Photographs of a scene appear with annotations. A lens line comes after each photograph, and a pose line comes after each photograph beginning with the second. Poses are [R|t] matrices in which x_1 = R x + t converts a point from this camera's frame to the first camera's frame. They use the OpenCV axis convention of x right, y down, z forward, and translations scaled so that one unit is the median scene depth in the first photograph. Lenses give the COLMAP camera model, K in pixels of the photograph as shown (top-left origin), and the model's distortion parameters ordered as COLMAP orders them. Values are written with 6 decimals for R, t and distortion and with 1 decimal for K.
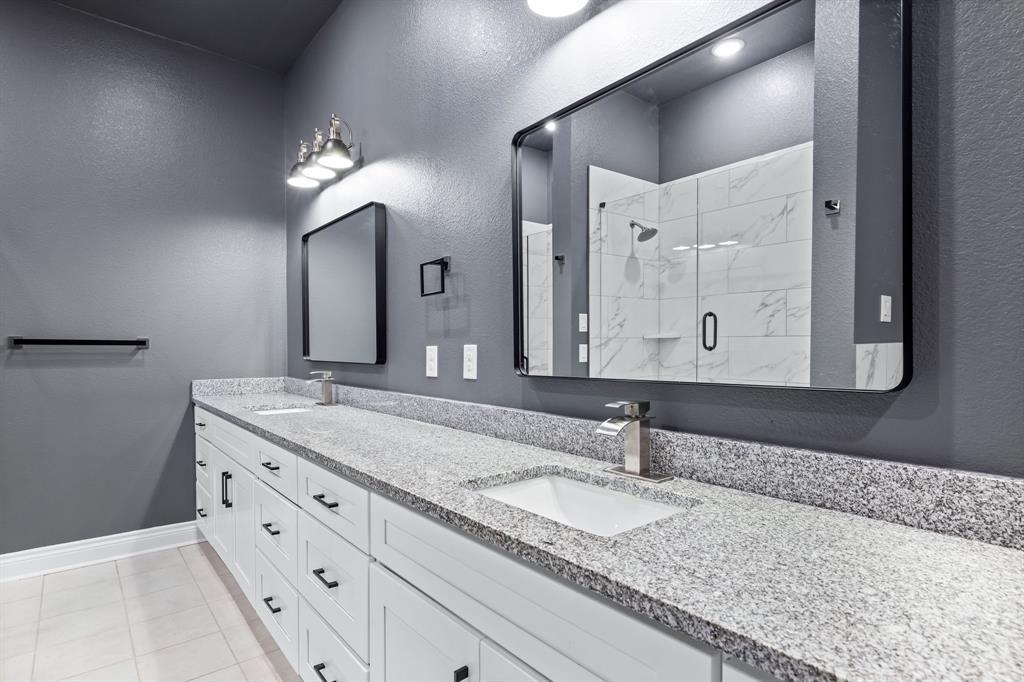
lens RADIAL K [[524.4, 0, 512.1], [0, 524.4, 357.5], [0, 0, 1]] dist [-0.000634, -0.000534]
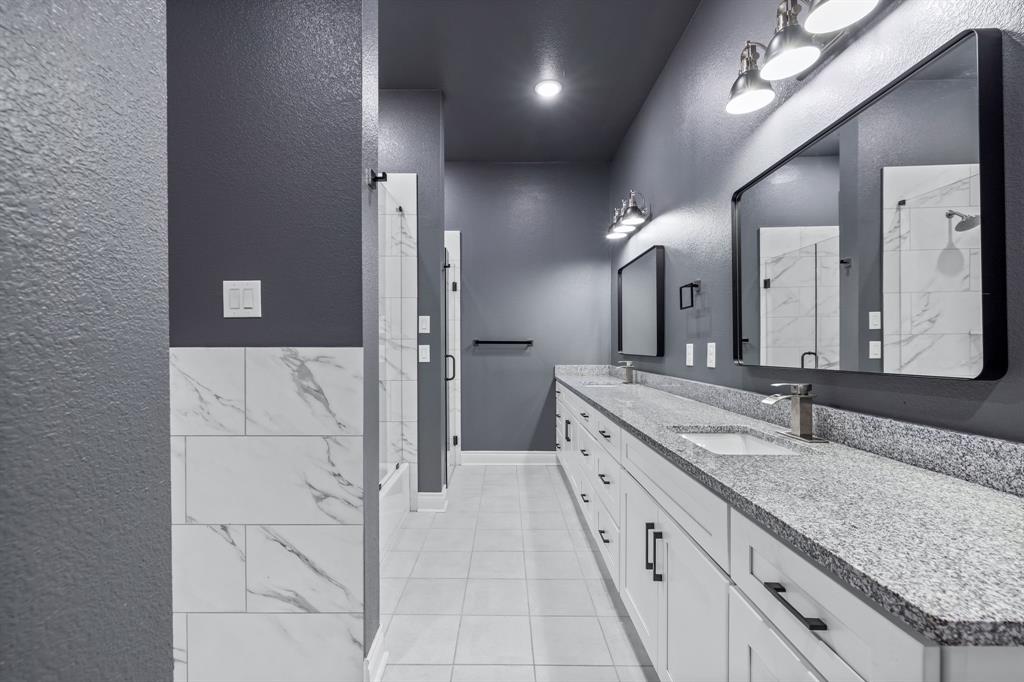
lens RADIAL K [[432.7, 0, 508.3], [0, 432.7, 340.0], [0, 0, 1]] dist [0.000357, -0.000083]
pose [[0.771462, -0.010350, -0.636191, 0.219788], [-0.008837, 0.999597, -0.026978, 0.003524], [0.636214, 0.026434, 0.771059, -0.218874]]
